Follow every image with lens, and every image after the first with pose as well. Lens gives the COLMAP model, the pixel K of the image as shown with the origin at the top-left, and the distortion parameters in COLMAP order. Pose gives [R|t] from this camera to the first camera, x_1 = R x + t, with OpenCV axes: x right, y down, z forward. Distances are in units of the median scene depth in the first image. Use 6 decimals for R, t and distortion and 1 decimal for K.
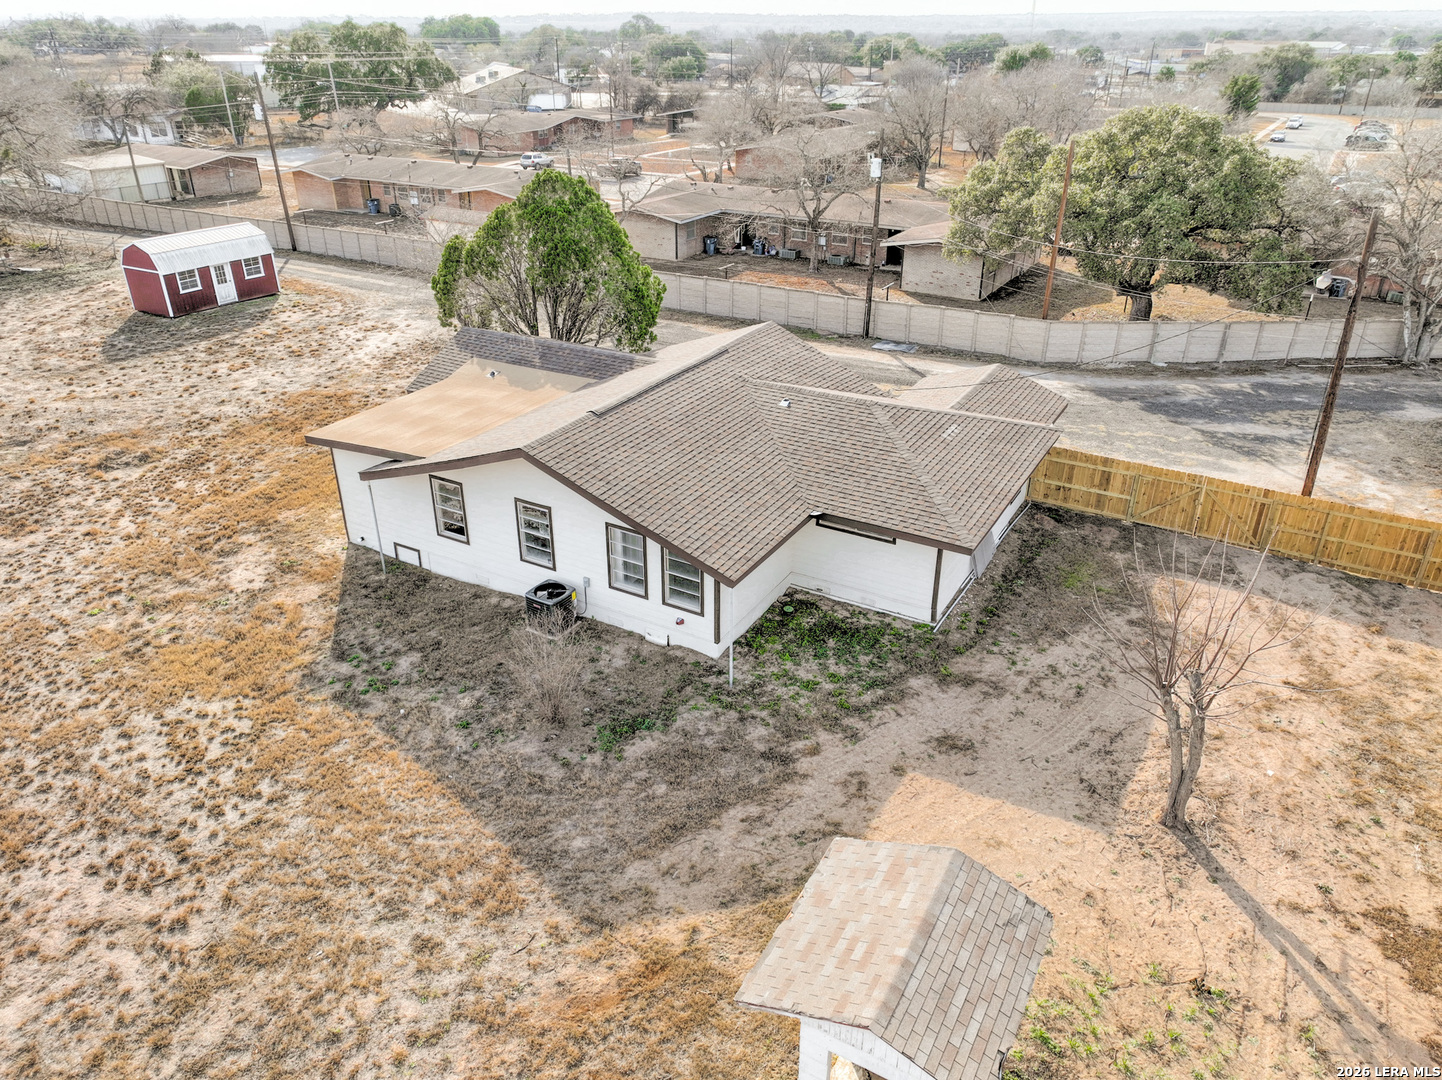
lens RADIAL K [[1013.1, 0, 721.0], [0, 1013.1, 540.0], [0, 0, 1]] dist [-0.000083, 0.022863]
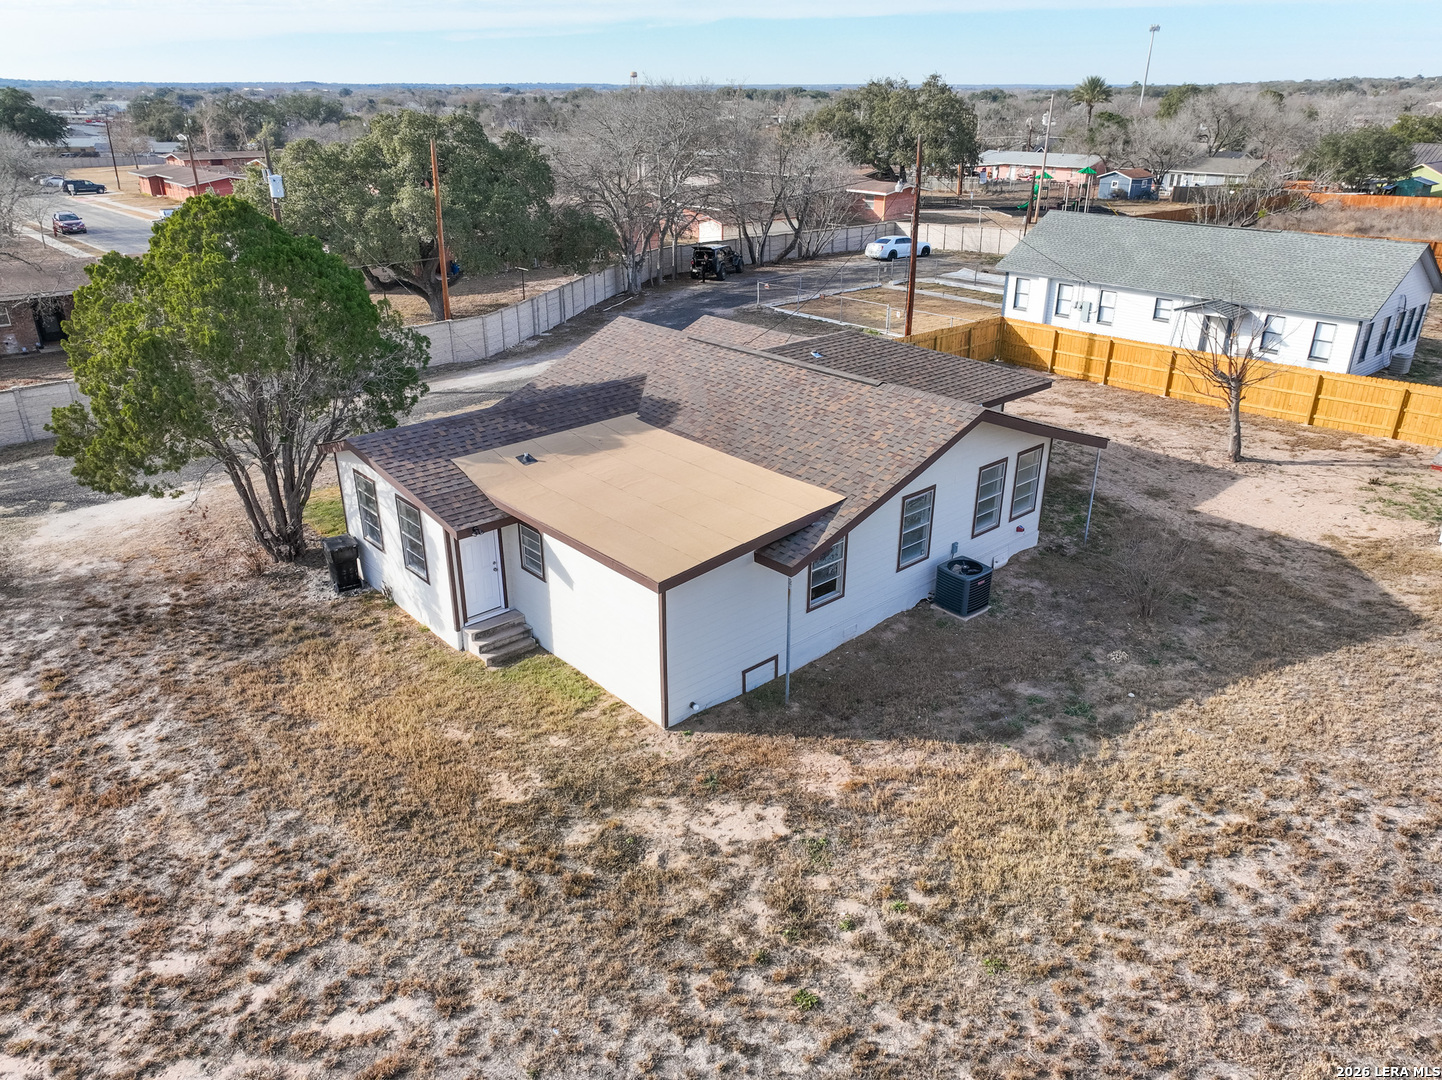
lens RADIAL K [[1013.1, 0, 721.0], [0, 1013.1, 540.0], [0, 0, 1]] dist [-0.000083, 0.022863]
pose [[0.314388, -0.385530, 0.867483, -0.979722], [0.433381, 0.871322, 0.230173, -0.265906], [-0.844595, 0.303587, 0.441014, 0.740872]]
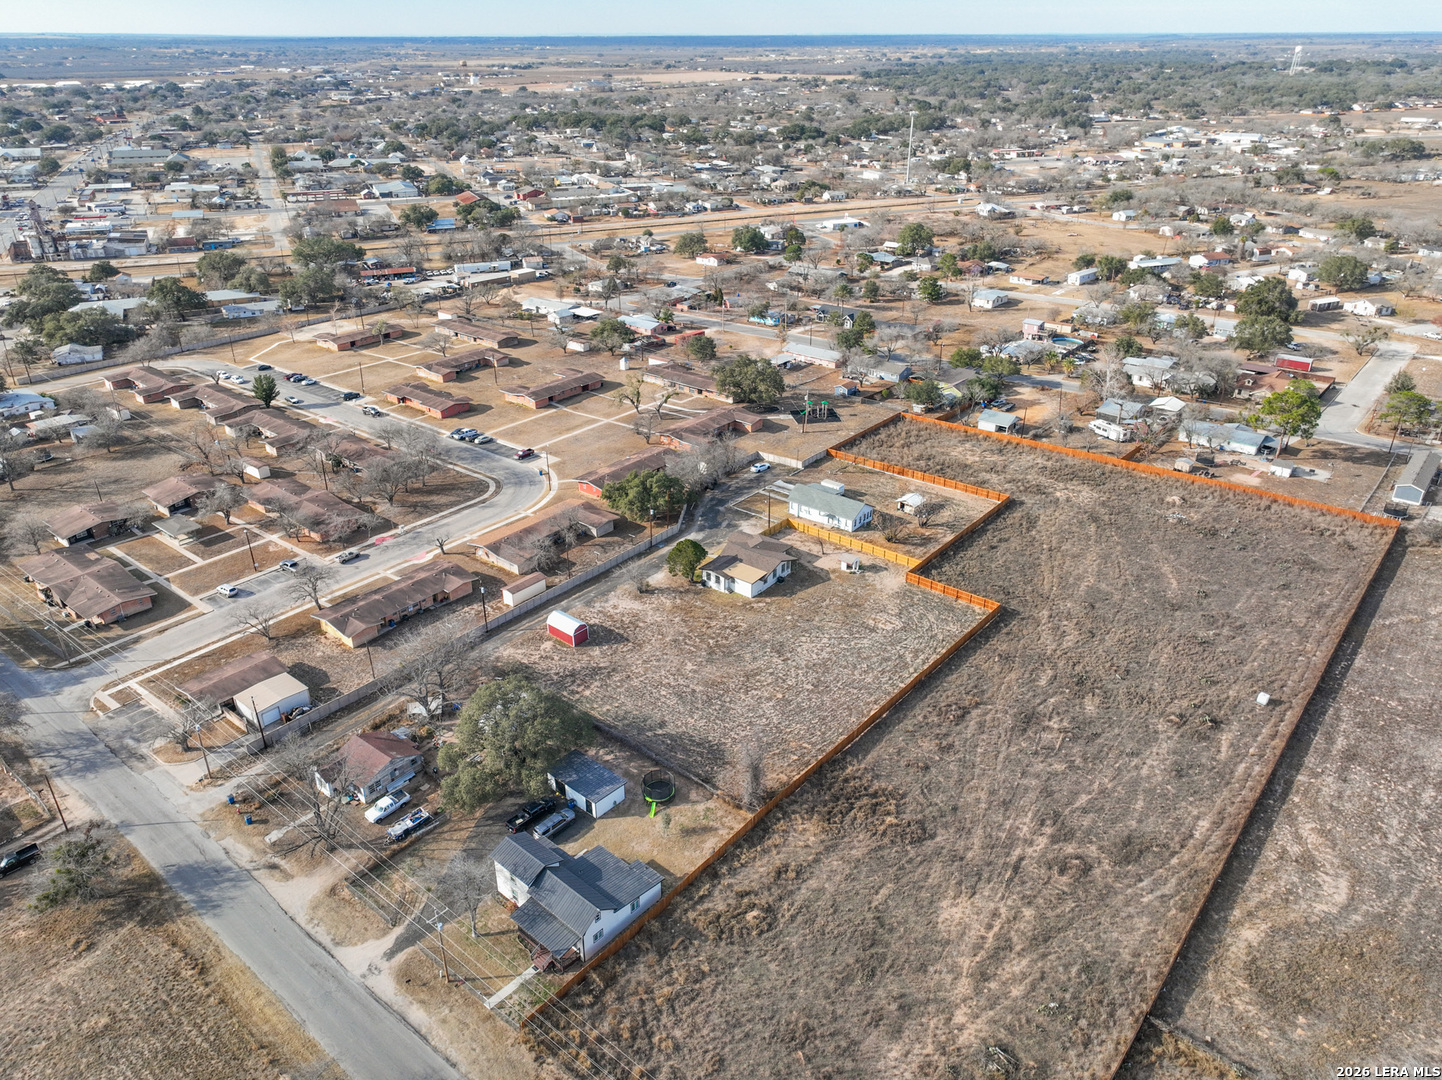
lens RADIAL K [[1013.1, 0, 721.0], [0, 1013.1, 540.0], [0, 0, 1]] dist [-0.000083, 0.022863]
pose [[0.151350, -0.437872, 0.886206, -6.712566], [0.449555, 0.828942, 0.332800, -2.862435], [-0.880337, 0.348029, 0.322308, -1.157579]]
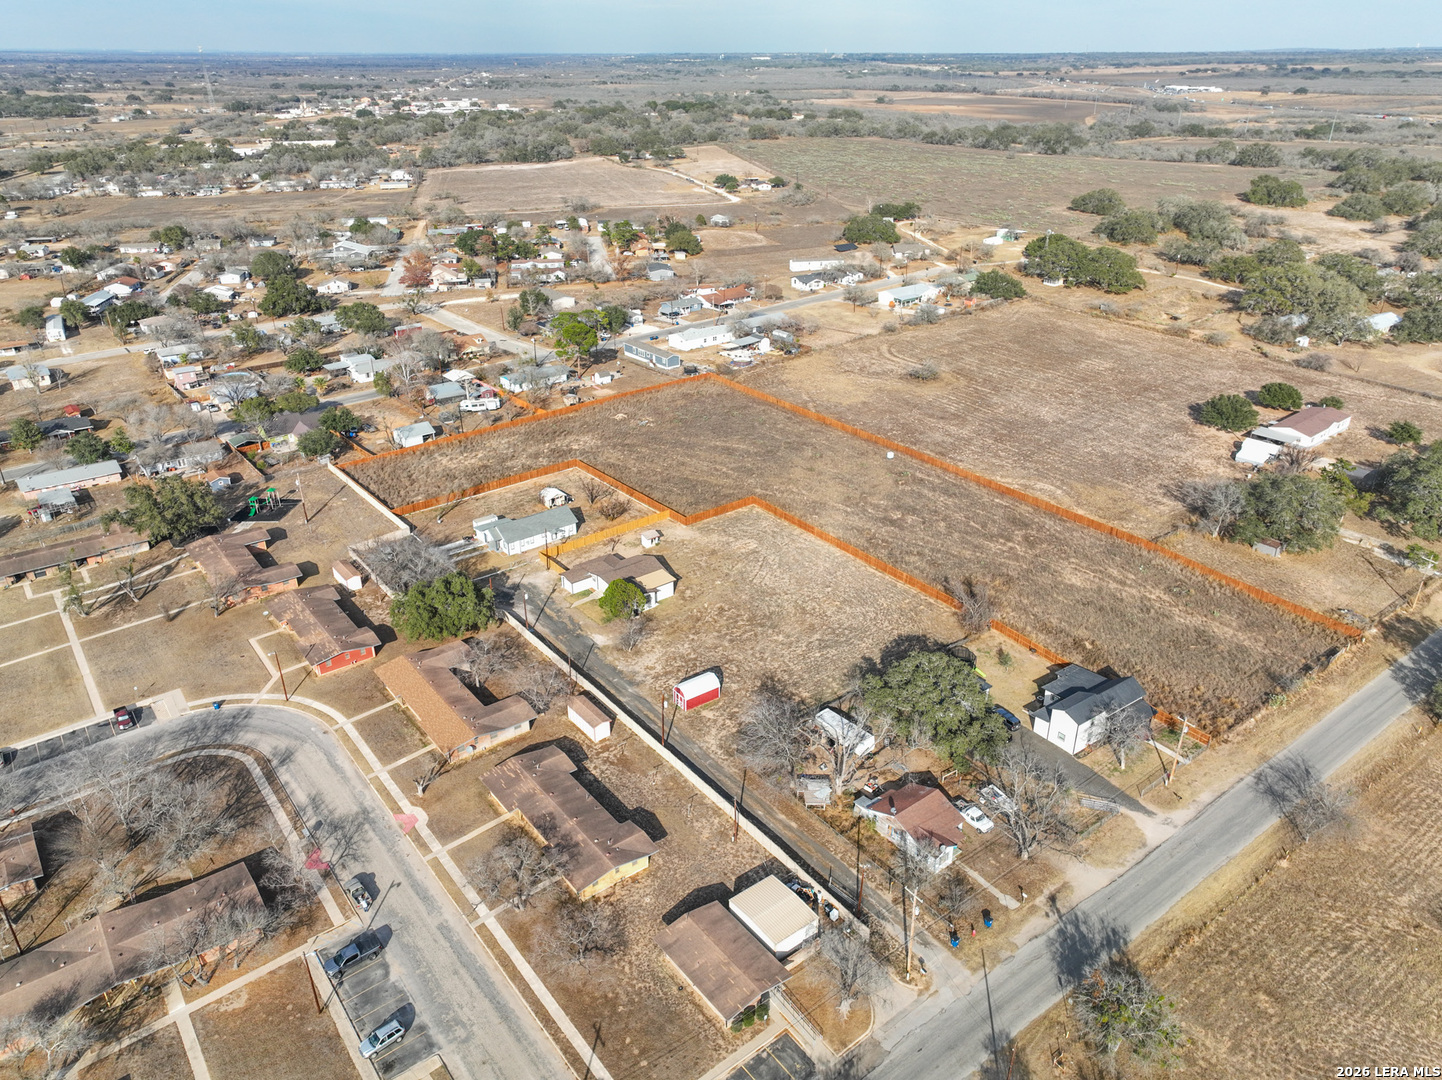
lens RADIAL K [[1013.1, 0, 721.0], [0, 1013.1, 540.0], [0, 0, 1]] dist [-0.000083, 0.022863]
pose [[-0.930358, -0.153534, 0.332958, -3.188553], [0.172656, 0.617662, 0.767257, -5.961358], [-0.323456, 0.771311, -0.548138, 4.832106]]
